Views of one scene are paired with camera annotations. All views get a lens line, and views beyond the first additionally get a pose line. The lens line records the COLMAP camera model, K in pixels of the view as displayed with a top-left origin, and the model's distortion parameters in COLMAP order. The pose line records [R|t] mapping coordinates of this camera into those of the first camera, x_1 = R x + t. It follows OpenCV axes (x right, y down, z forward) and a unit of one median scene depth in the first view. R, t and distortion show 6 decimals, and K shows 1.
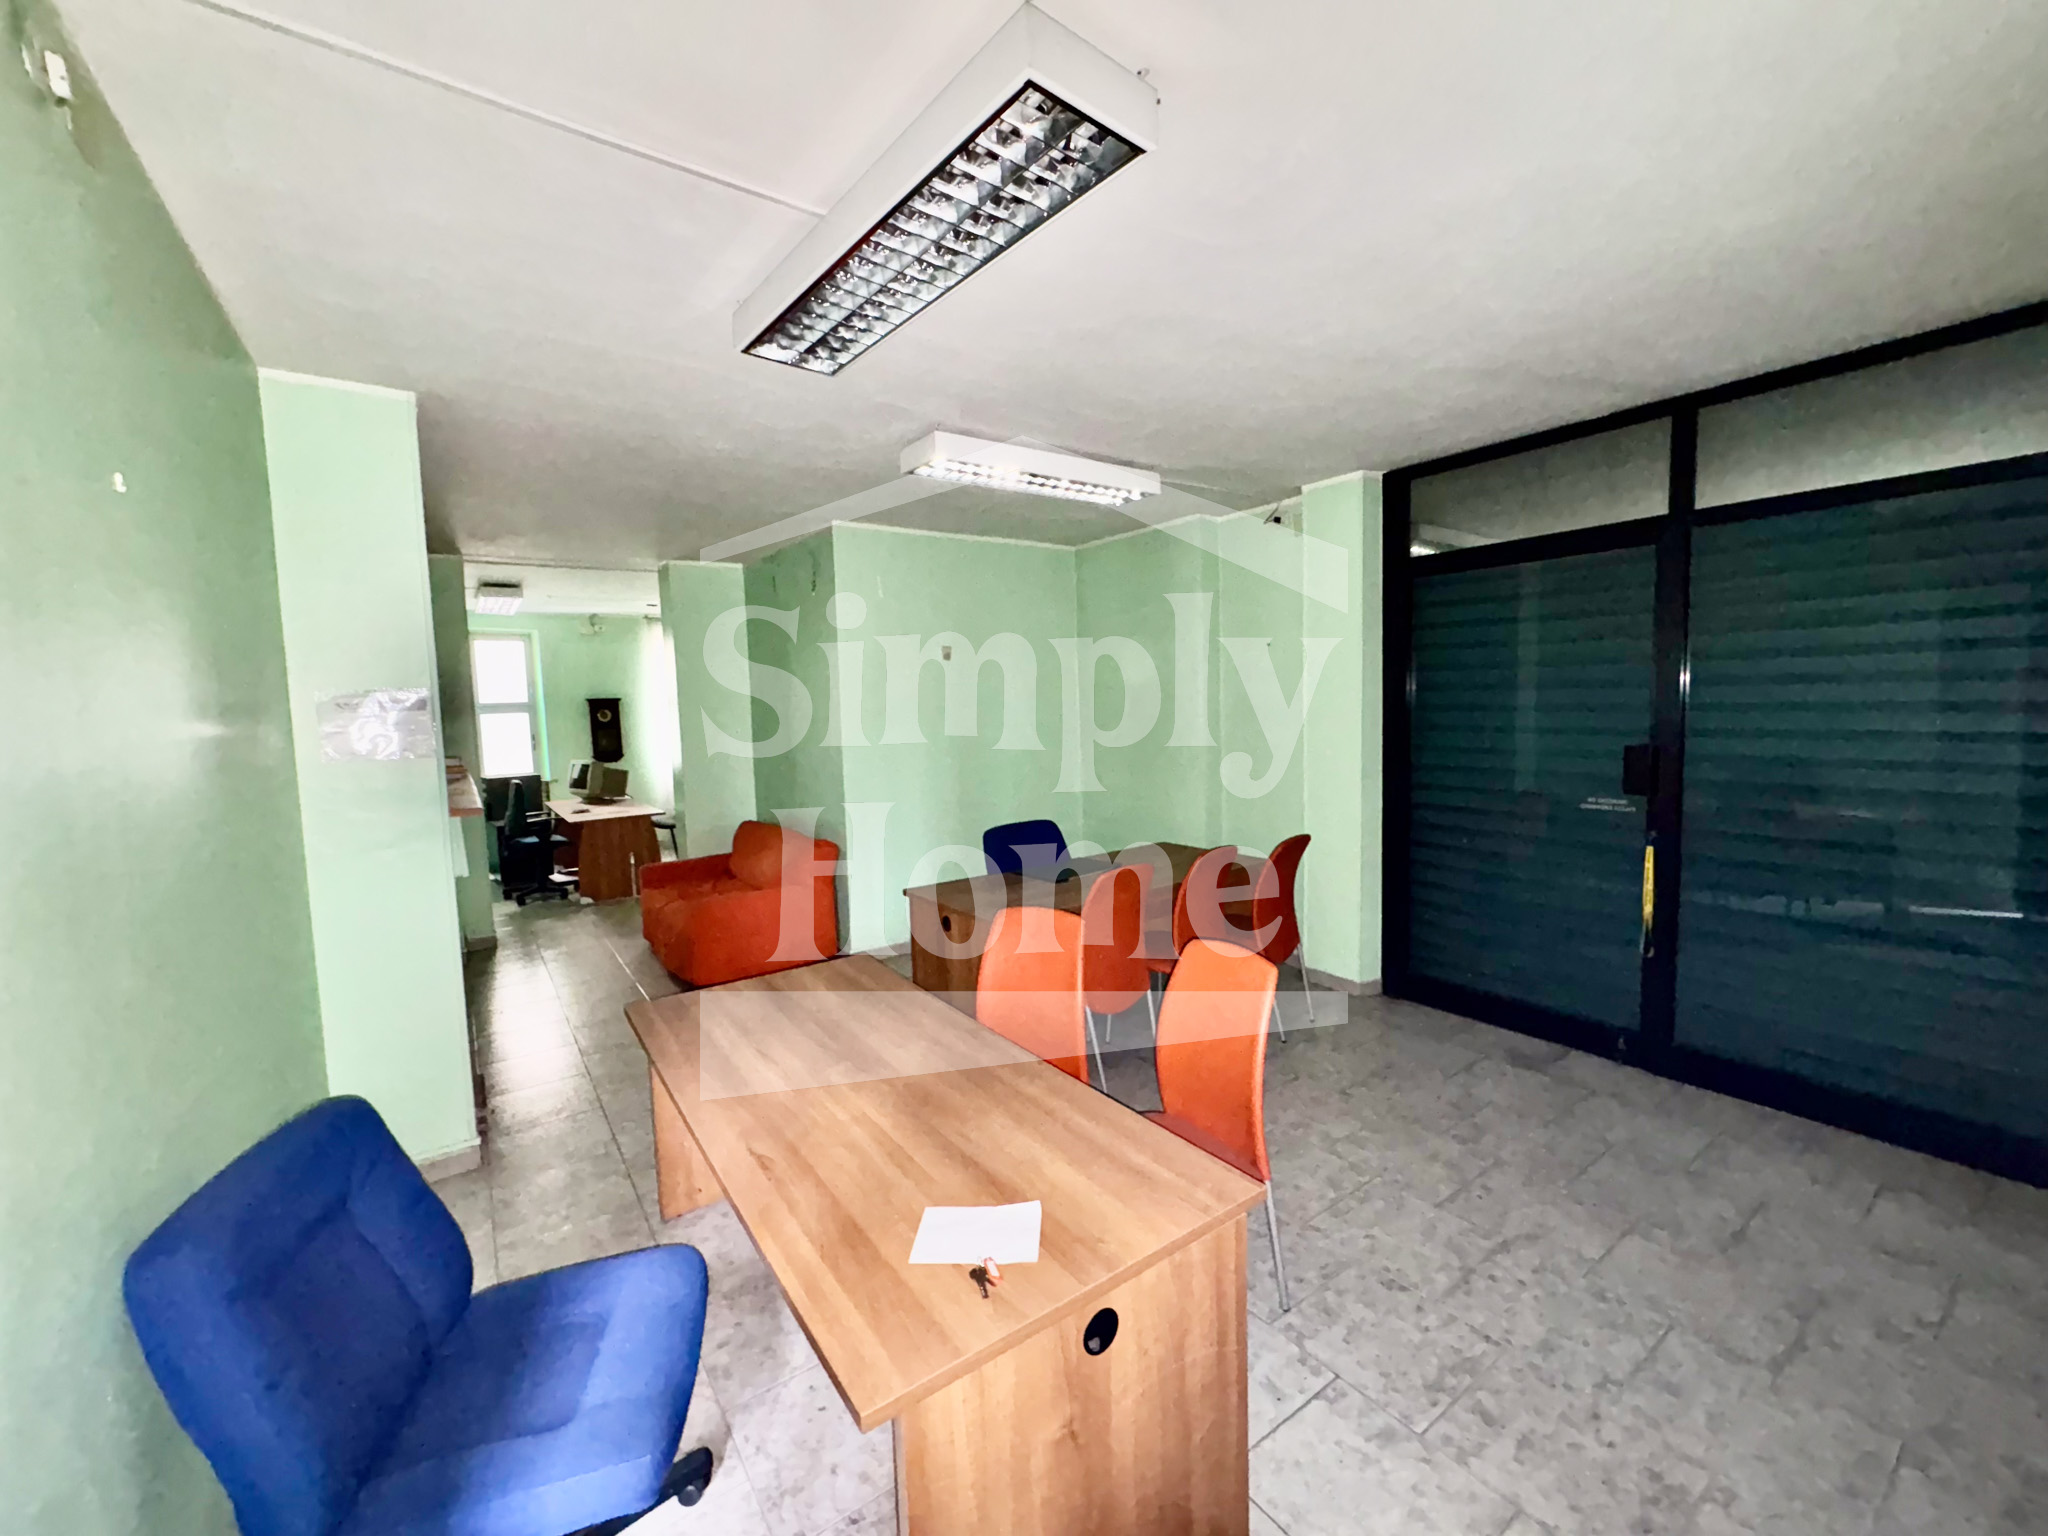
lens RADIAL K [[816.6, 0, 1025.6], [0, 816.6, 765.2], [0, 0, 1]] dist [0.000145, 0.000070]
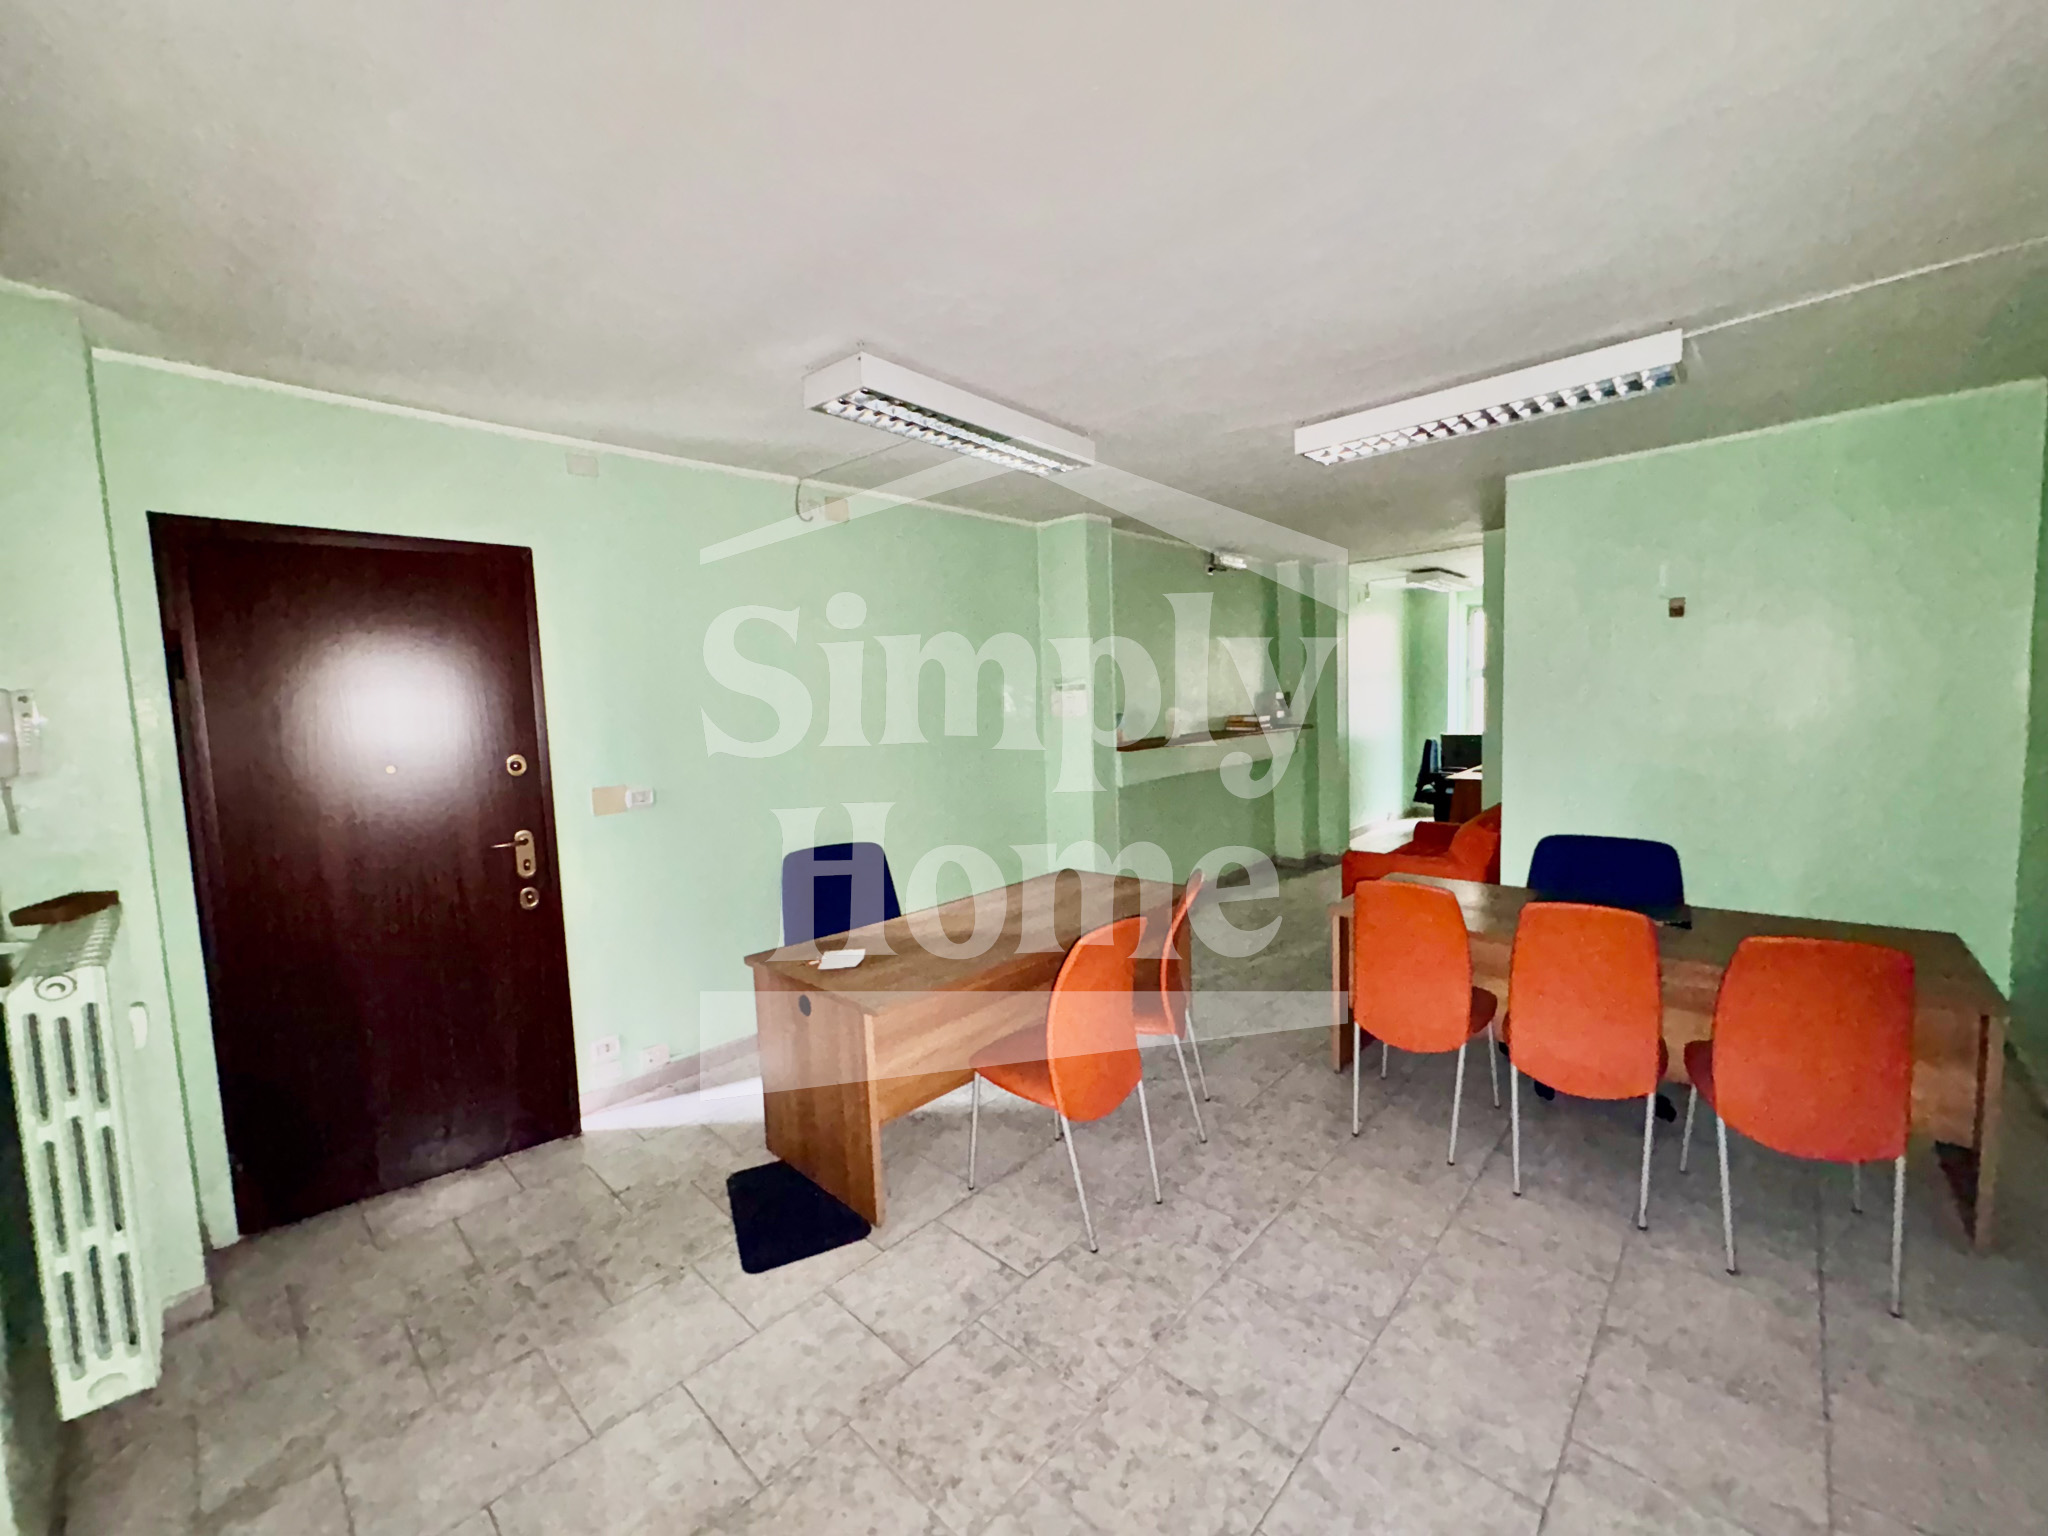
lens RADIAL K [[816.6, 0, 1025.6], [0, 816.6, 765.2], [0, 0, 1]] dist [0.000145, 0.000070]
pose [[0.193461, 0.102220, -0.975768, 0.986289], [-0.046182, 0.994404, 0.095016, -0.069092], [0.980020, 0.026681, 0.197099, 0.504521]]
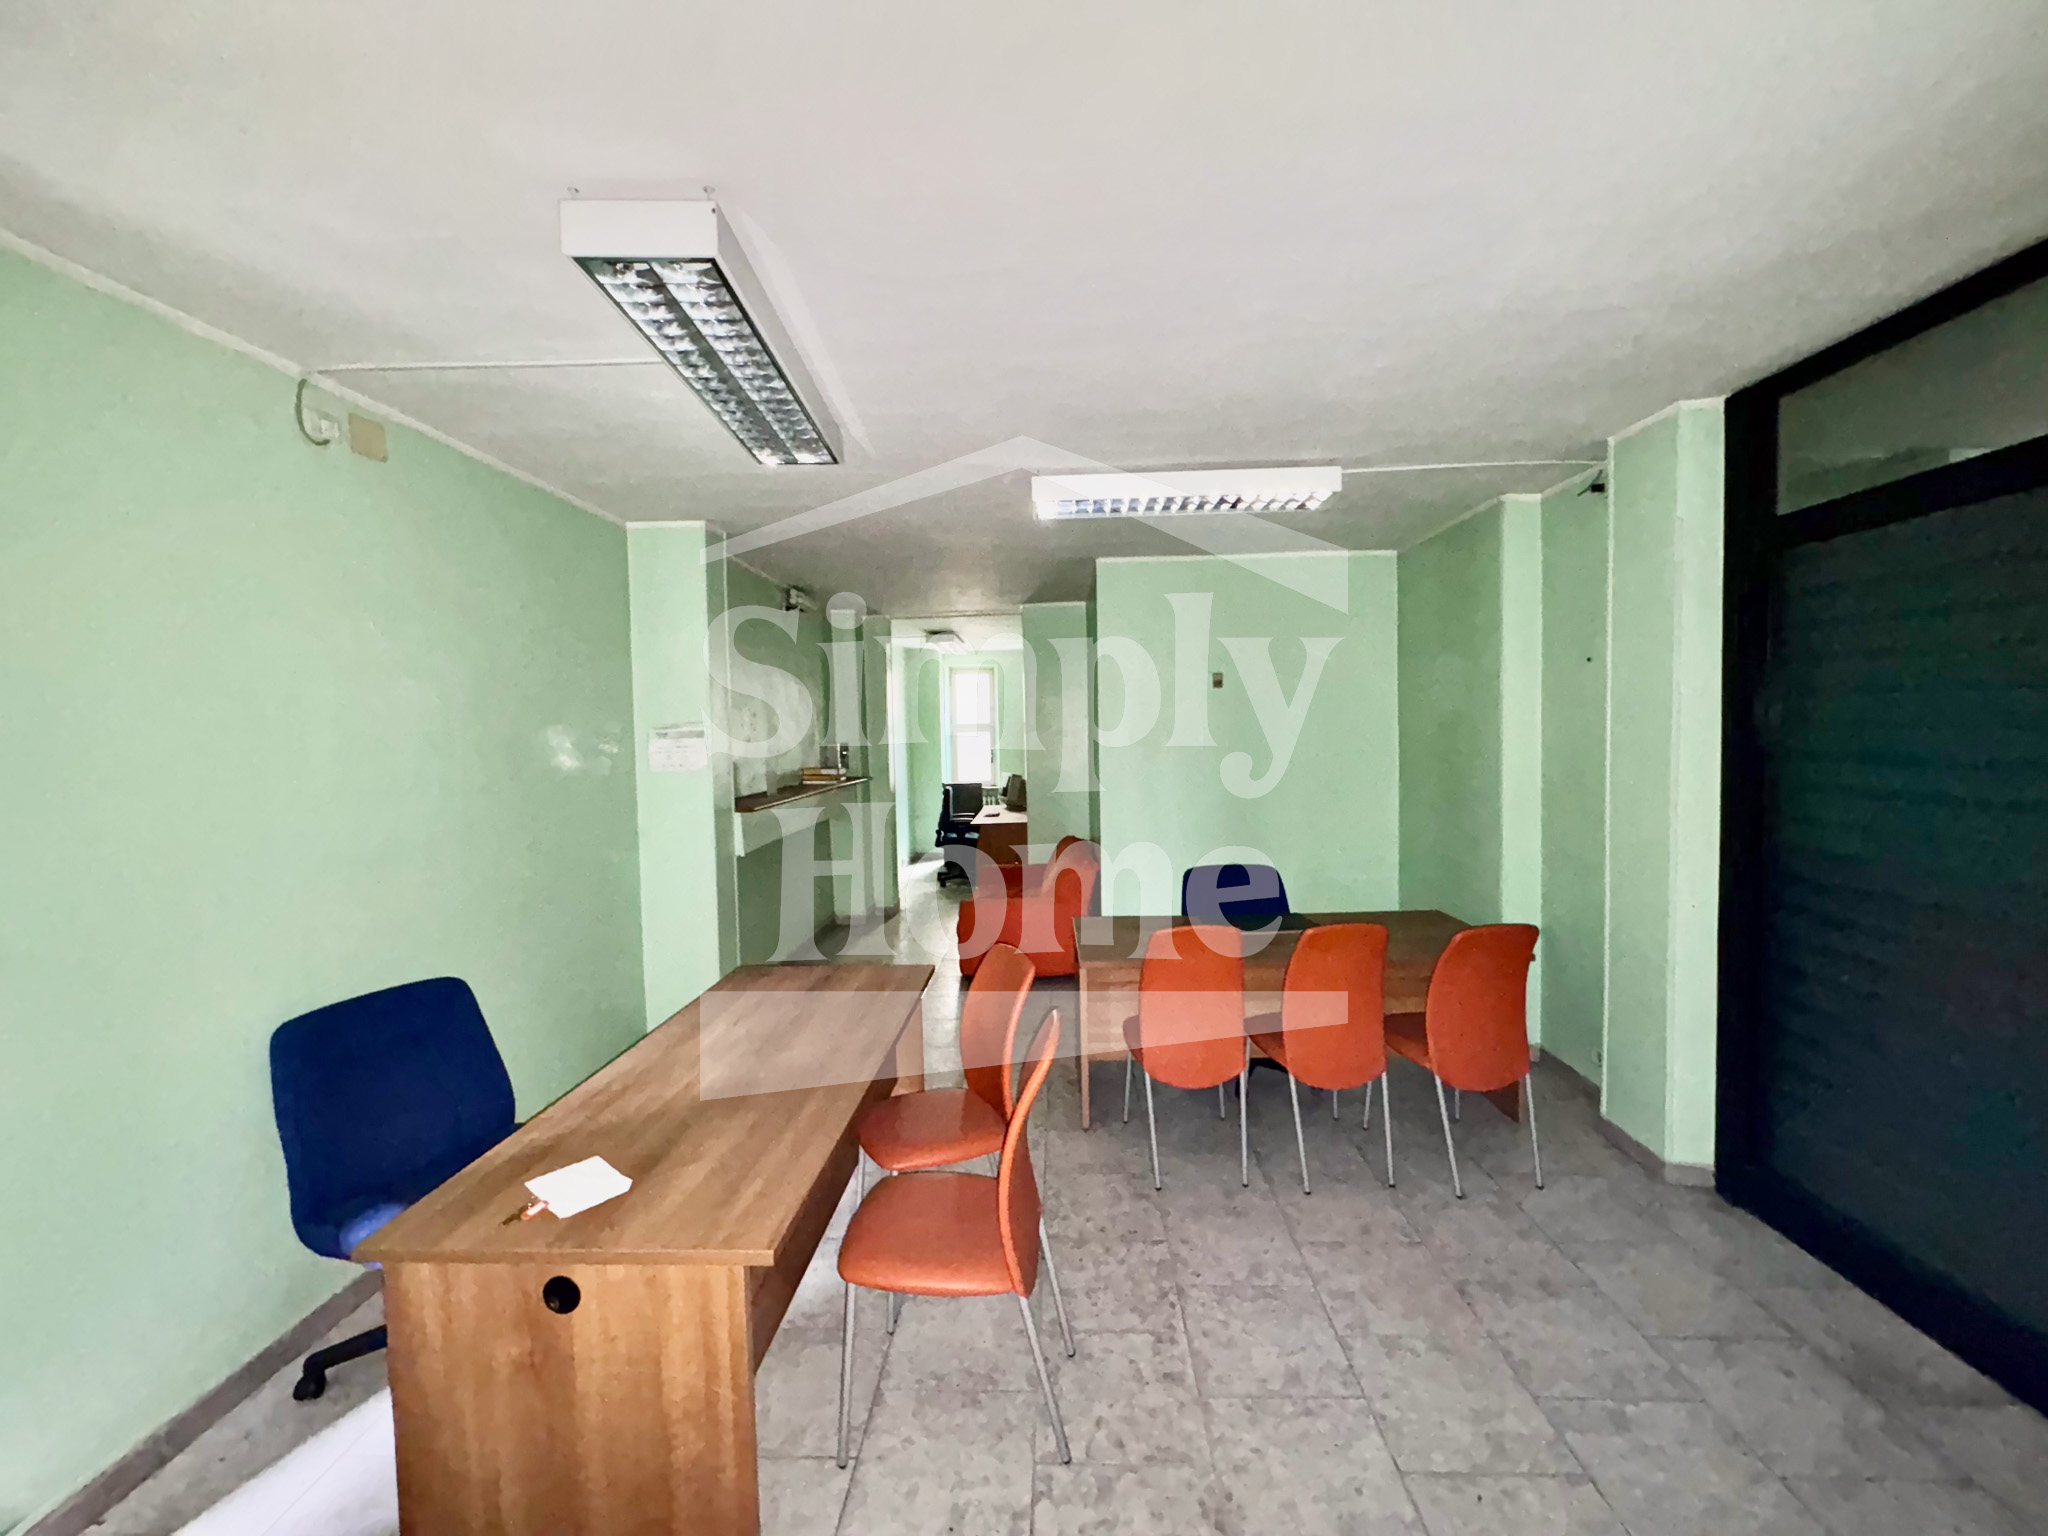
lens RADIAL K [[821.4, 0, 1027.7], [0, 821.4, 765.4], [0, 0, 1]] dist [0.000004, -0.000116]
pose [[0.790562, 0.038123, -0.611195, 0.589429], [-0.050879, 0.998699, -0.003517, -0.043988], [0.610265, 0.033878, 0.791473, 0.200886]]
